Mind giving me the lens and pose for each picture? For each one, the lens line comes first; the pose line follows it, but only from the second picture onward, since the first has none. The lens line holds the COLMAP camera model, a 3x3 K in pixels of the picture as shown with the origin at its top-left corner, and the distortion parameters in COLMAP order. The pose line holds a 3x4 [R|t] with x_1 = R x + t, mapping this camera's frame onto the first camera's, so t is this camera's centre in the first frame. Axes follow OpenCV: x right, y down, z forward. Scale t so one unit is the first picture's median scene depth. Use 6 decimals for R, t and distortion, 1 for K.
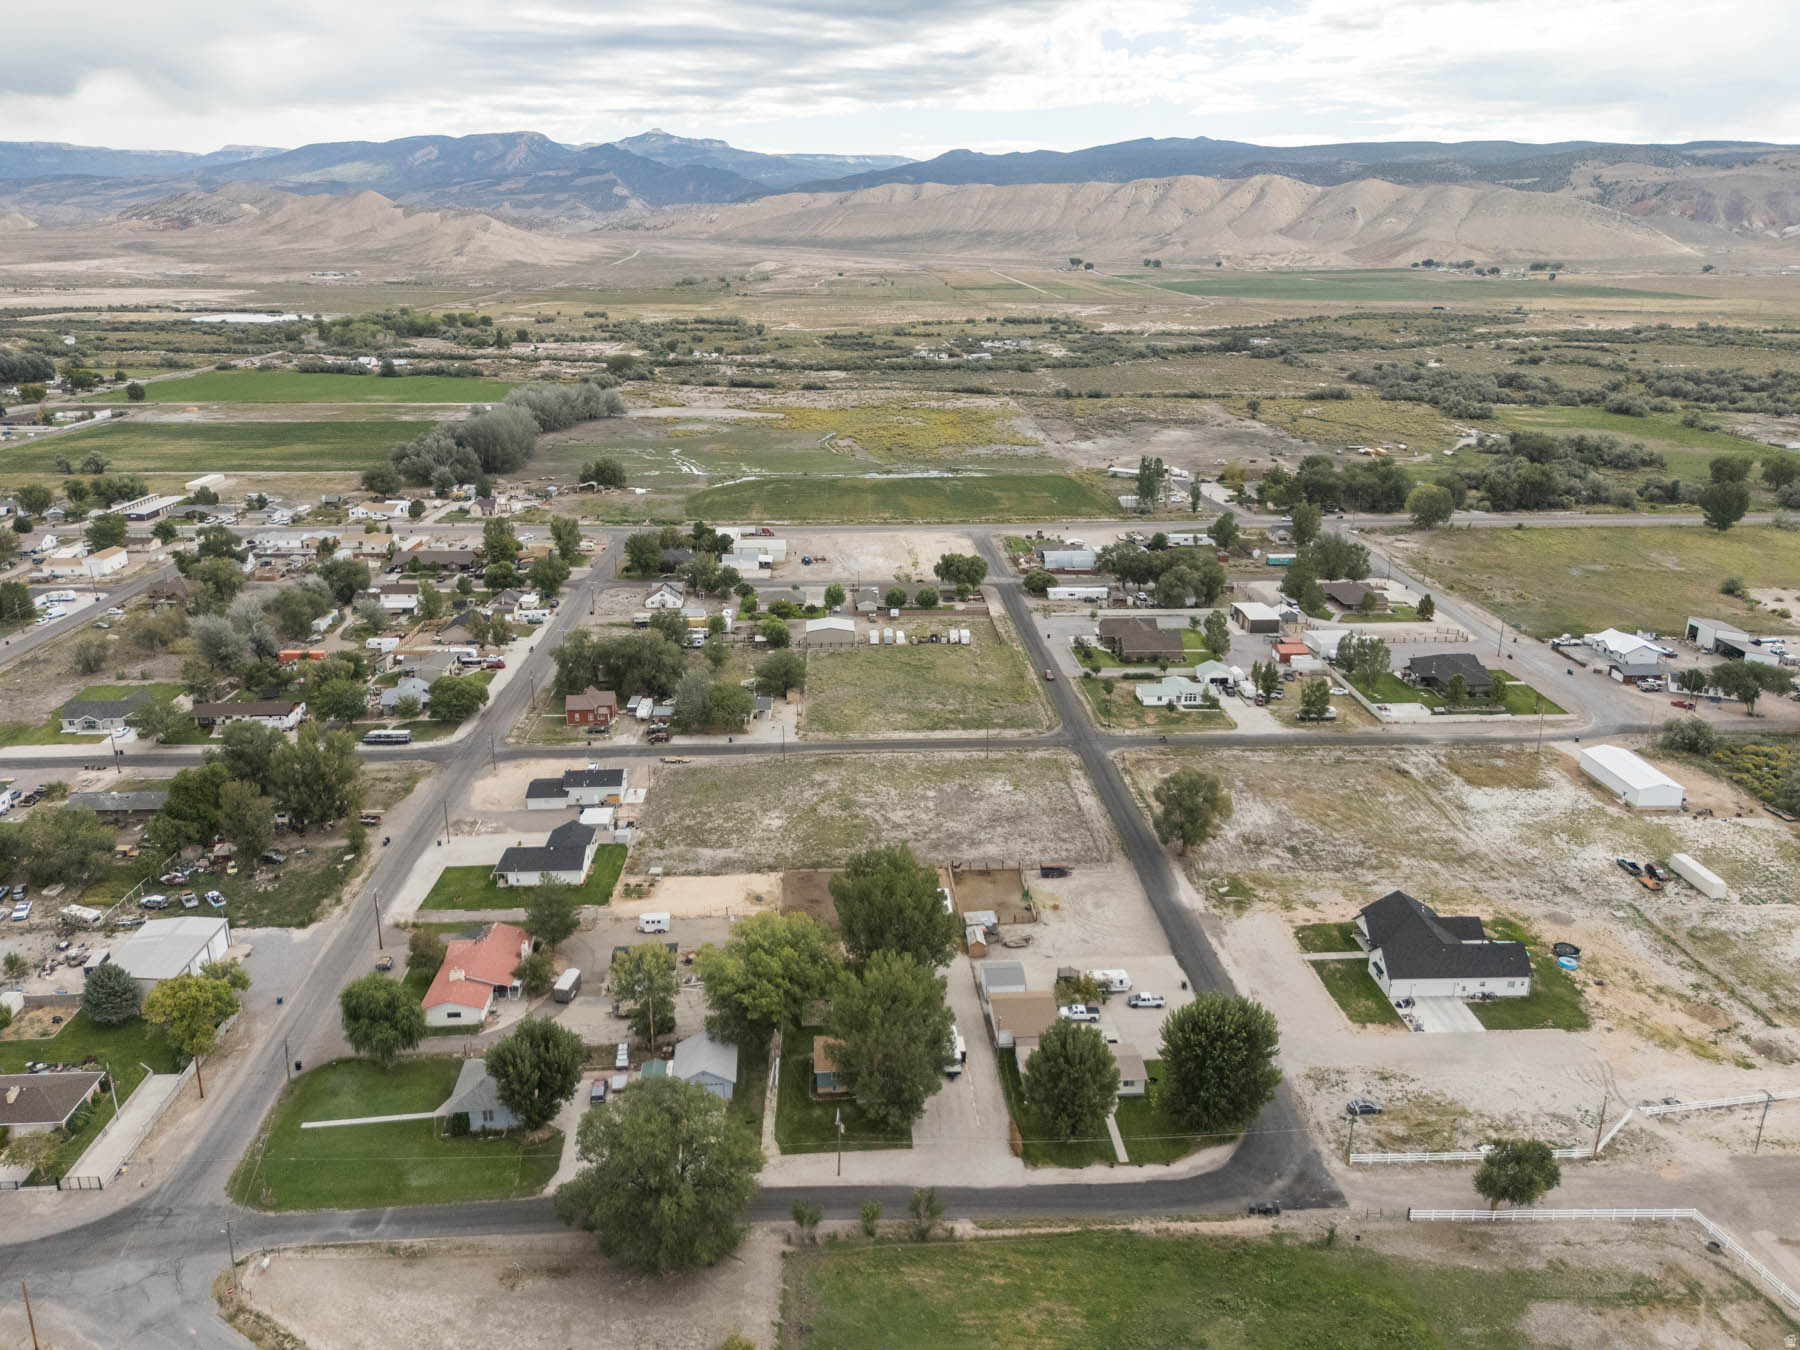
lens RADIAL K [[1320.3, 0, 896.9], [0, 1320.3, 673.8], [0, 0, 1]] dist [0.074657, -0.070280]
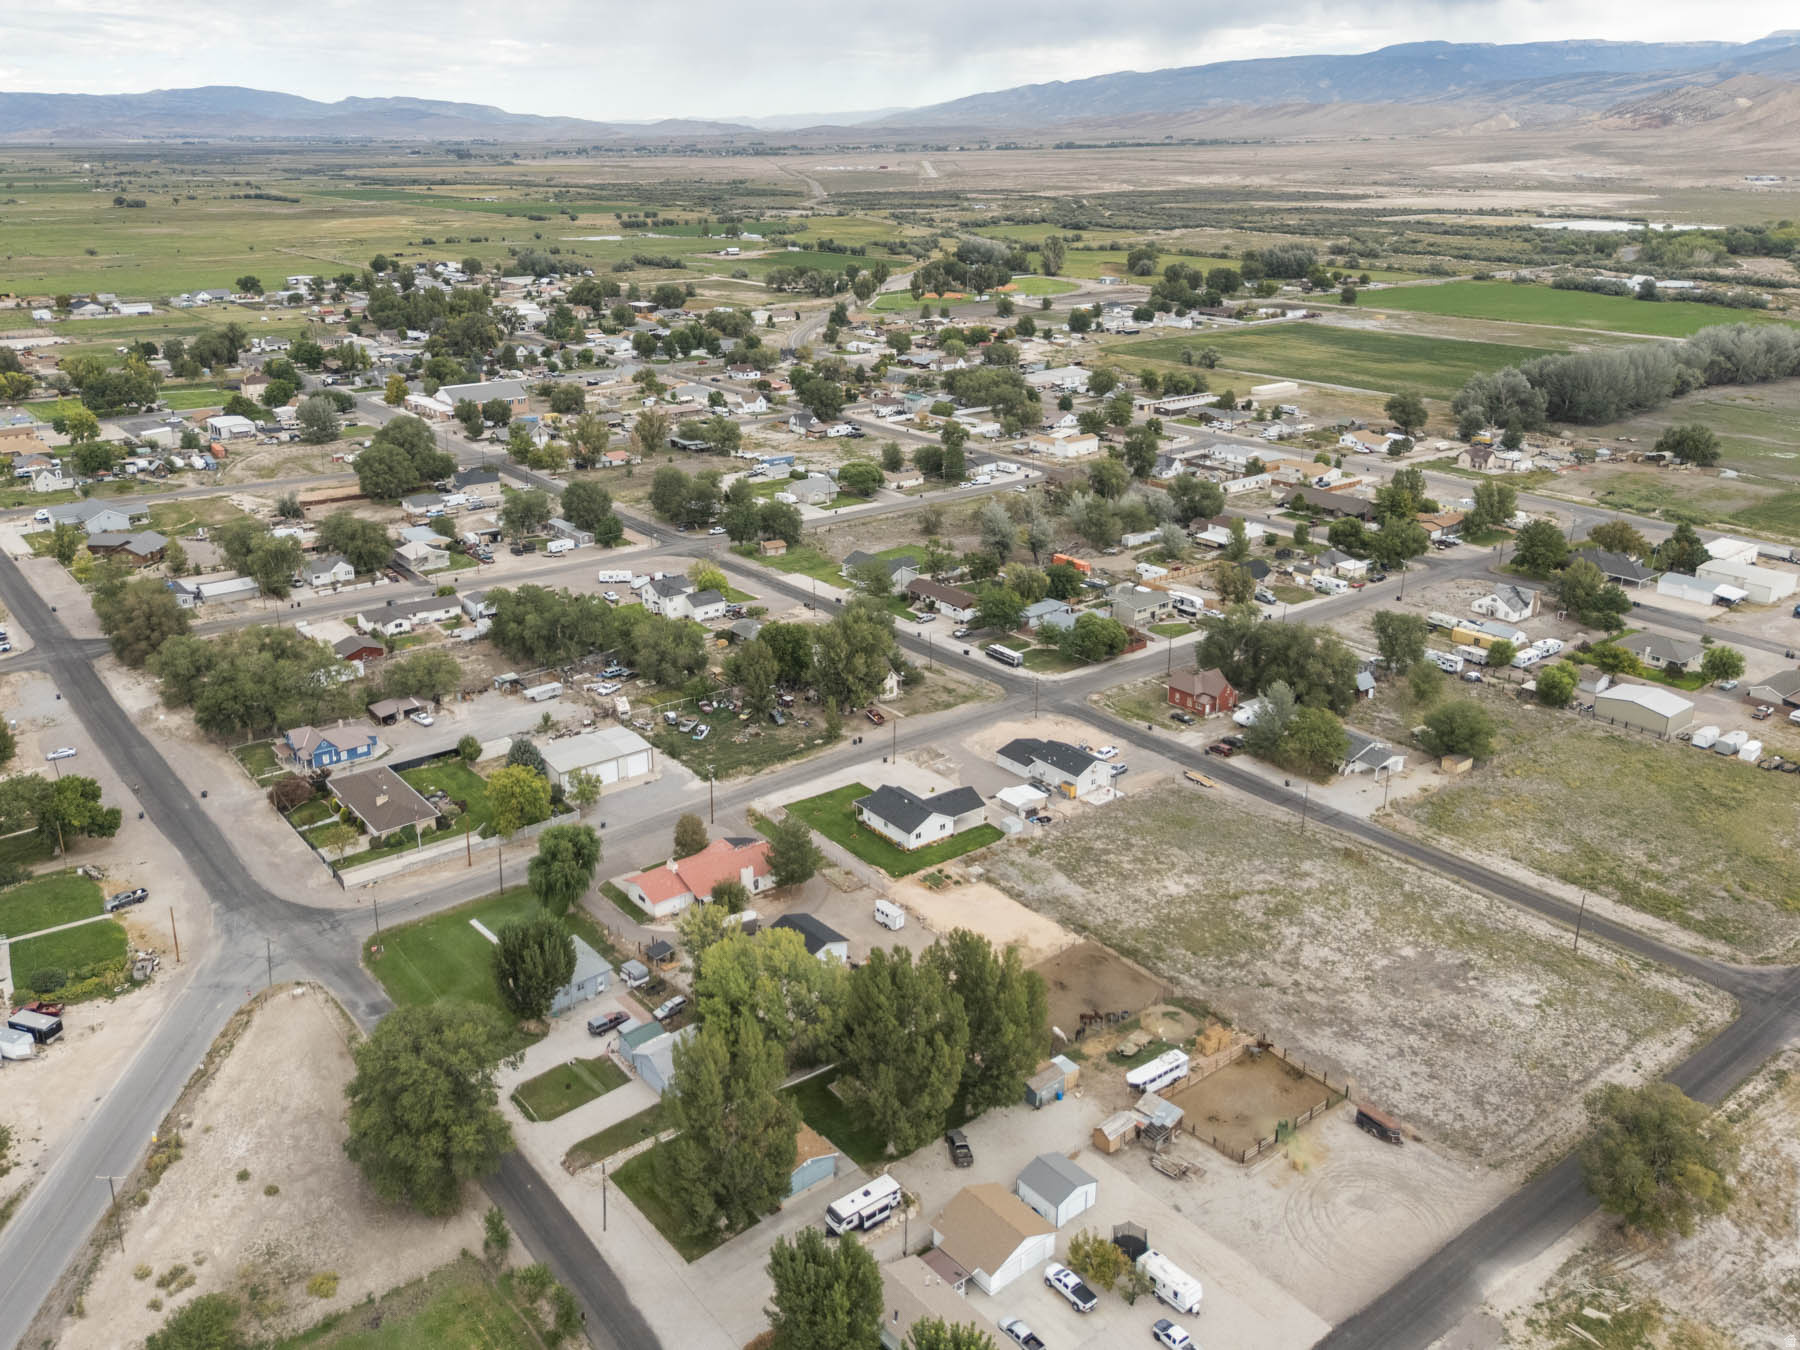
lens RADIAL K [[1402.8, 0, 873.8], [0, 1402.8, 671.7], [0, 0, 1]] dist [0.087394, -0.084233]
pose [[0.572202, 0.291980, -0.766376, 0.373135], [-0.258830, 0.951011, 0.169073, -0.094792], [0.778198, 0.101617, 0.619743, 0.307546]]
